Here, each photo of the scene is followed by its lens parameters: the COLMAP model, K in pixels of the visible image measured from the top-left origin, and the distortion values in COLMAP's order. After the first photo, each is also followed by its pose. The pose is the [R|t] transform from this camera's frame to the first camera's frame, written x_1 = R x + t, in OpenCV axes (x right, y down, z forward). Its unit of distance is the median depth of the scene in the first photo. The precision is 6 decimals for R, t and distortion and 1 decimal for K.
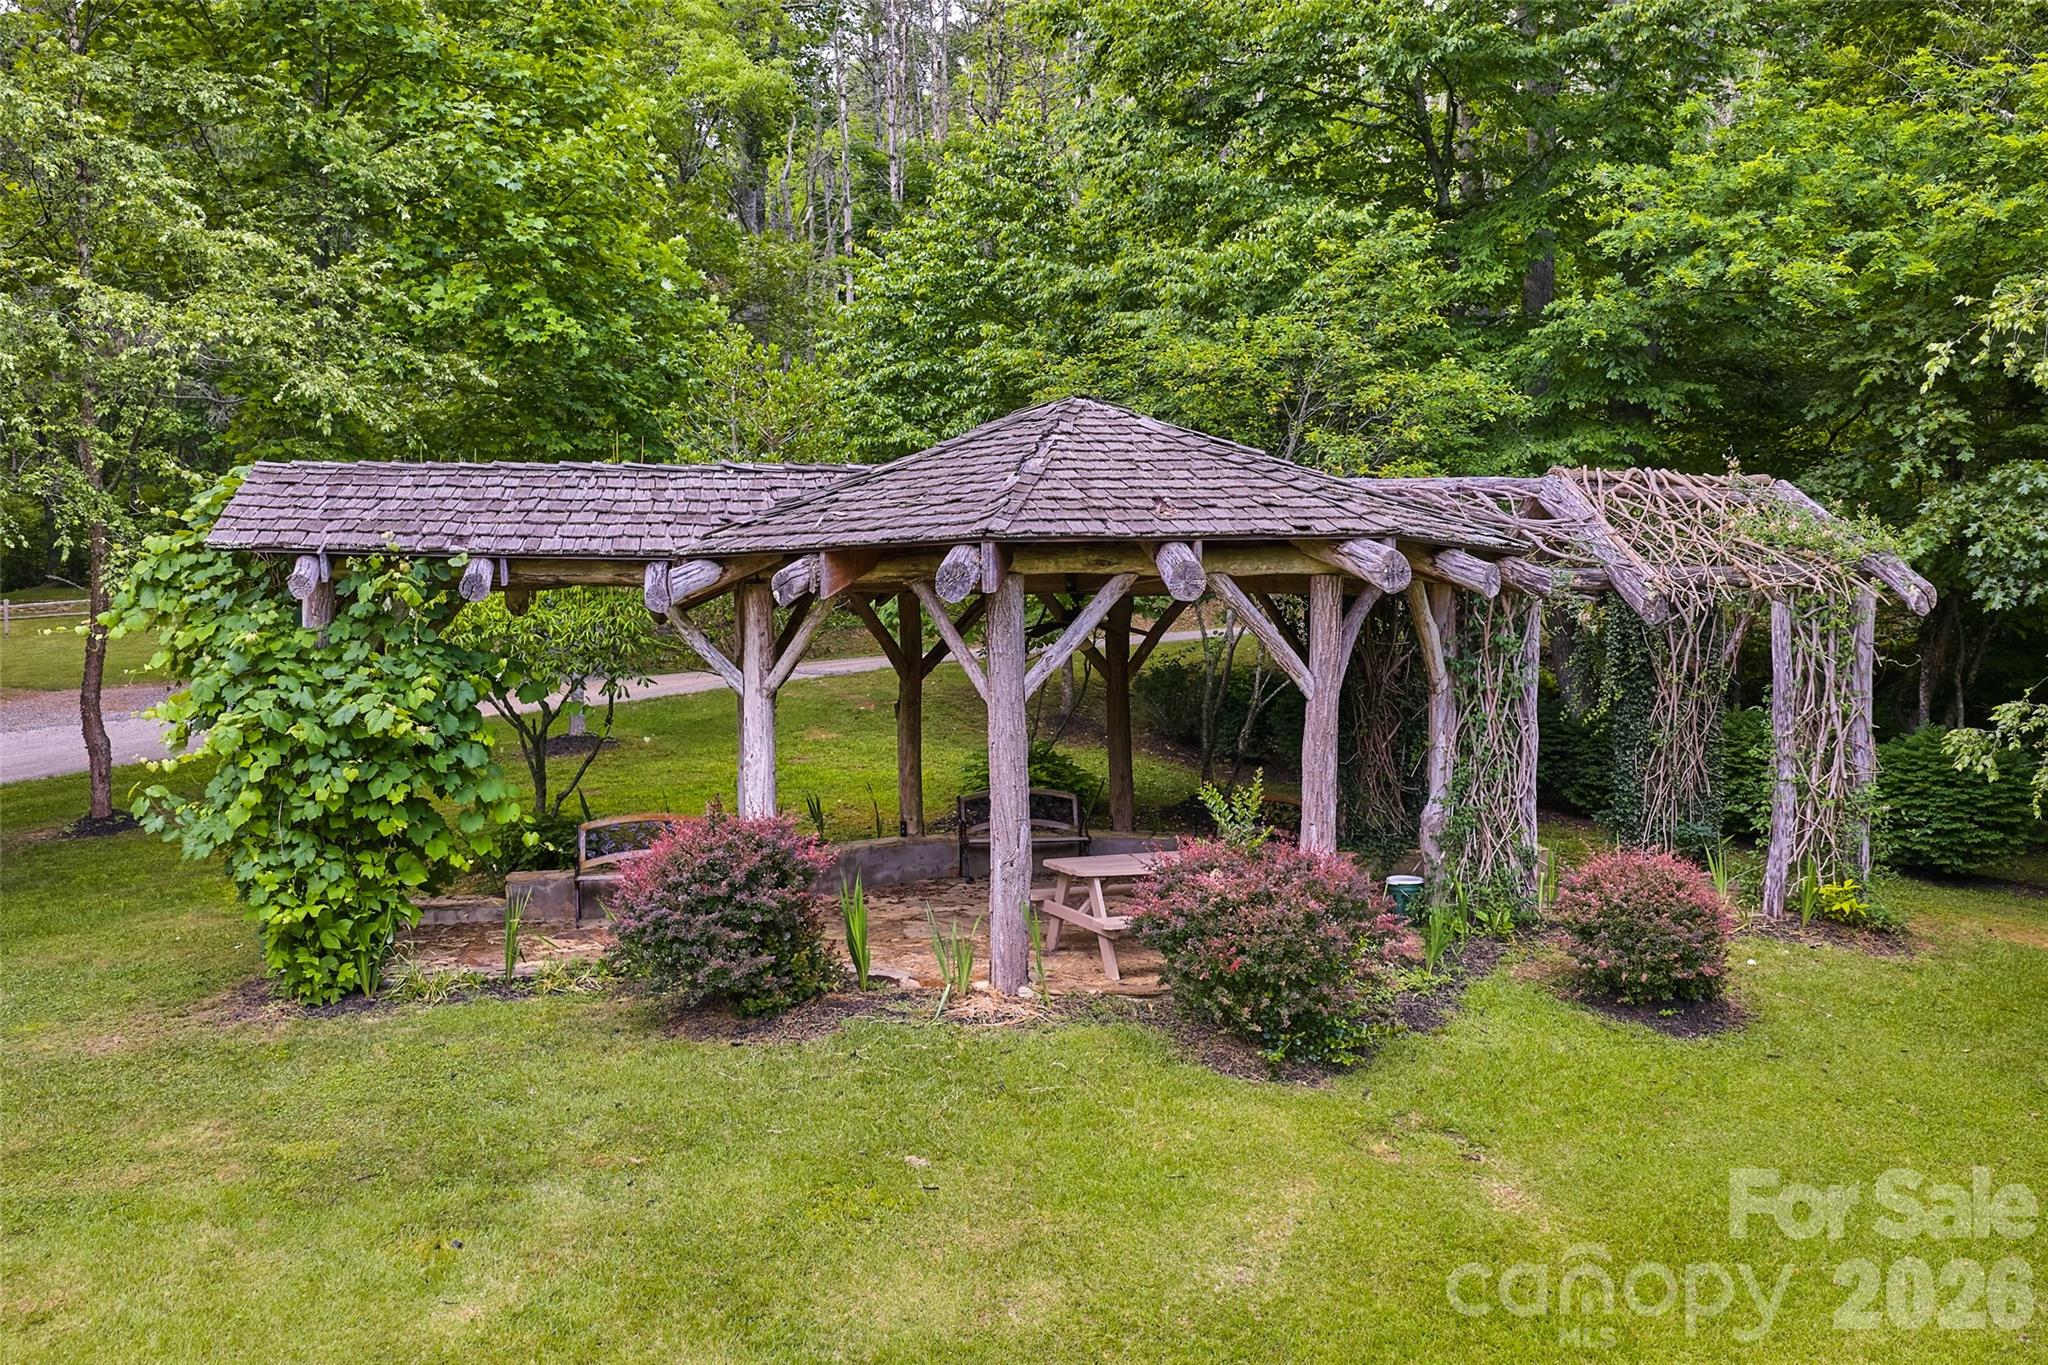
lens RADIAL K [[1689.0, 0, 1031.1], [0, 1689.0, 681.9], [0, 0, 1]] dist [0.003618, 0.009276]
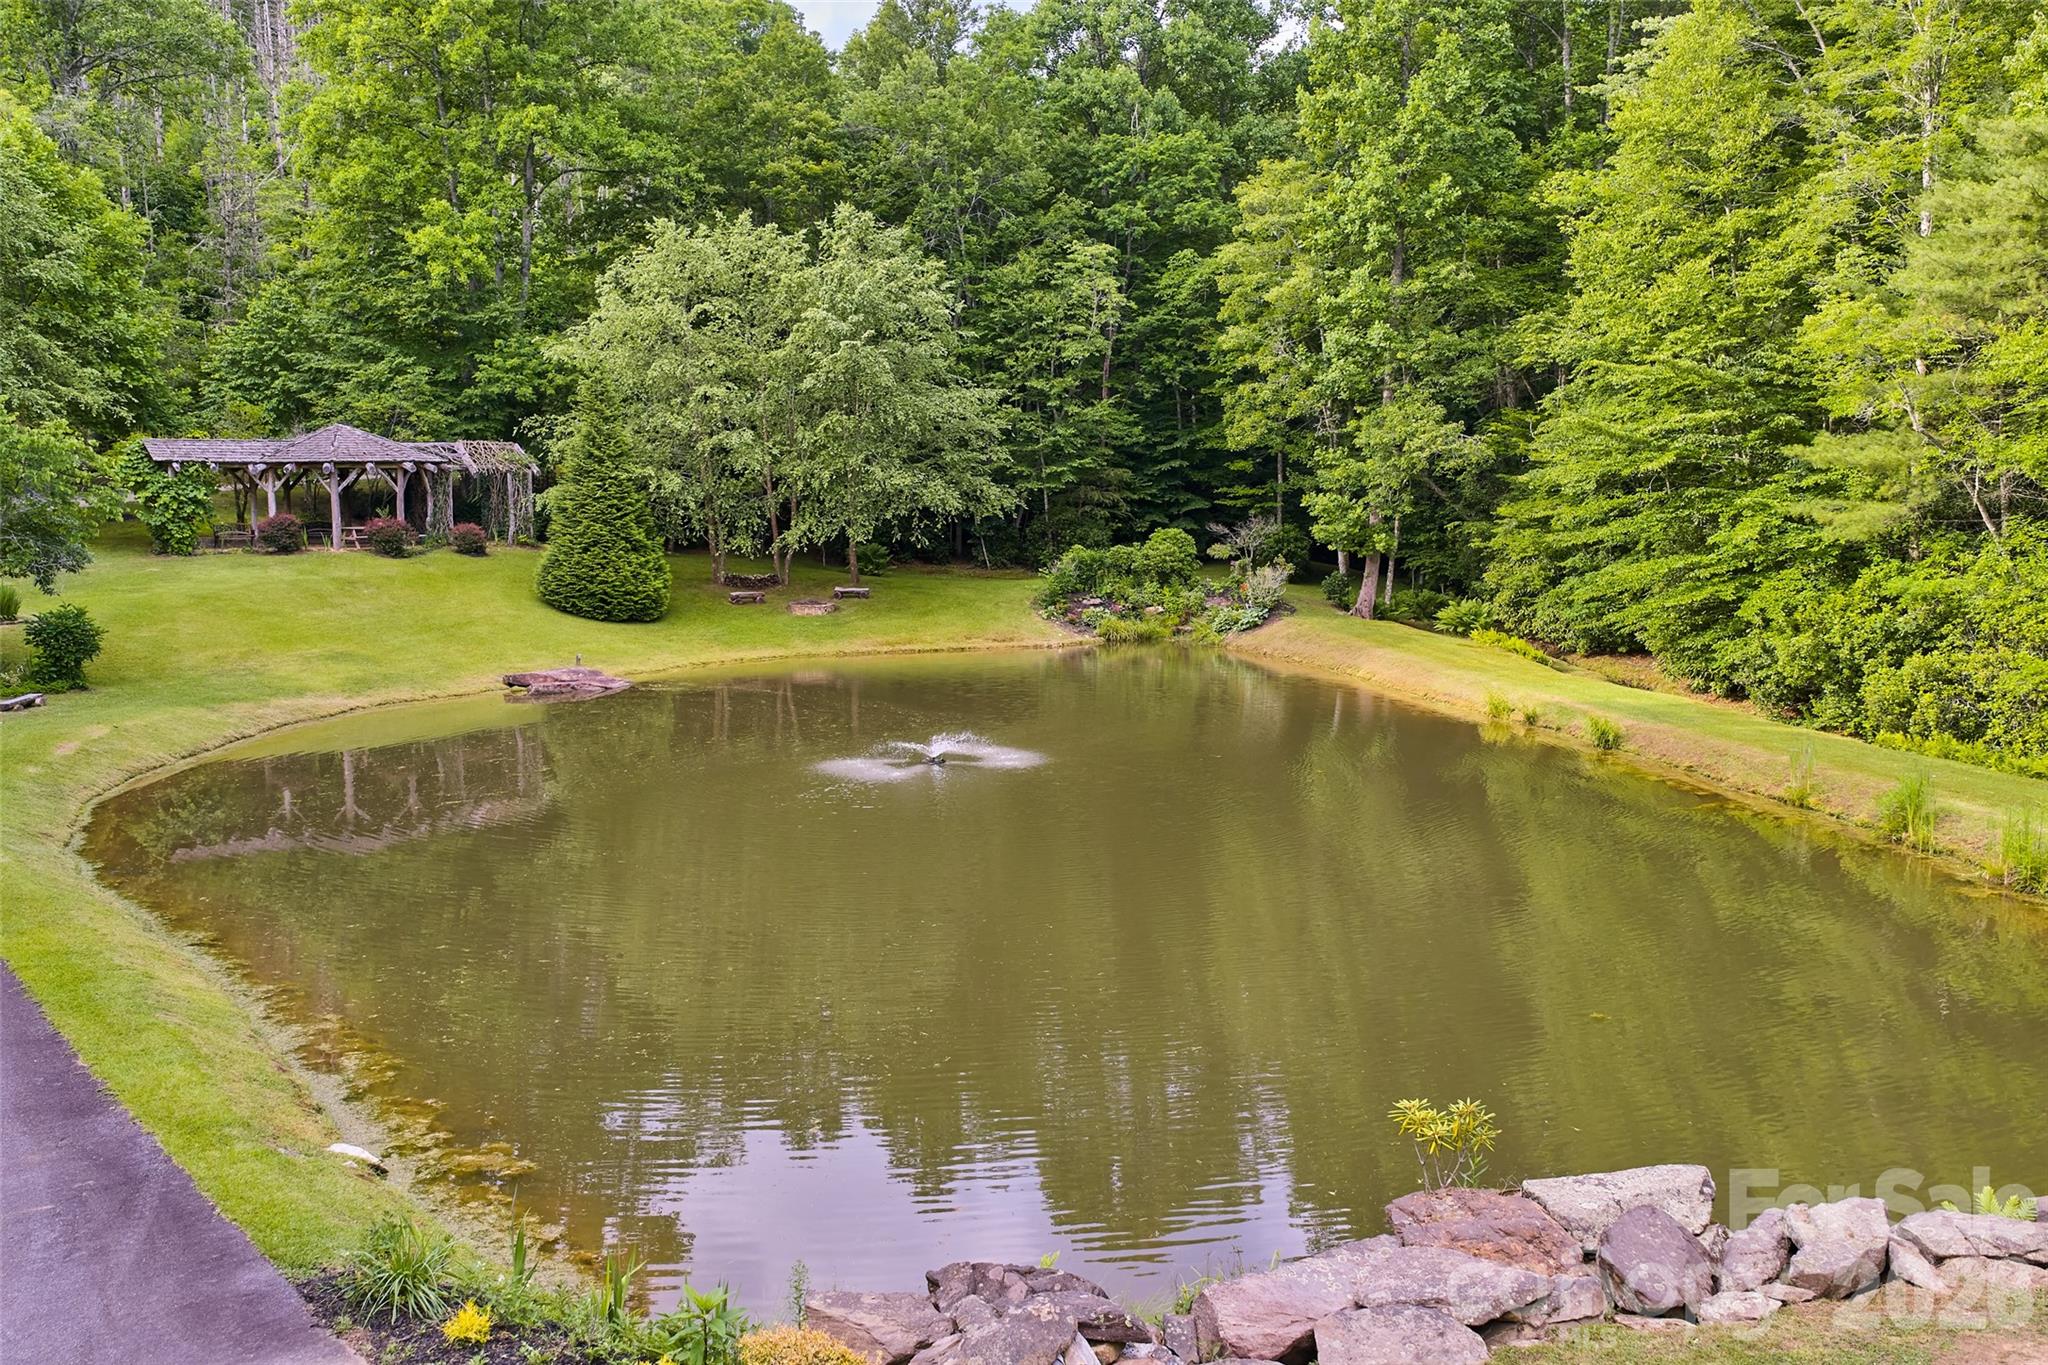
lens RADIAL K [[1689.0, 0, 1031.1], [0, 1689.0, 681.9], [0, 0, 1]] dist [0.003618, 0.009276]
pose [[0.875734, -0.052568, 0.479924, -0.560280], [0.007251, 0.995375, 0.095796, 0.090574], [-0.482740, -0.080411, 0.872064, -3.873214]]
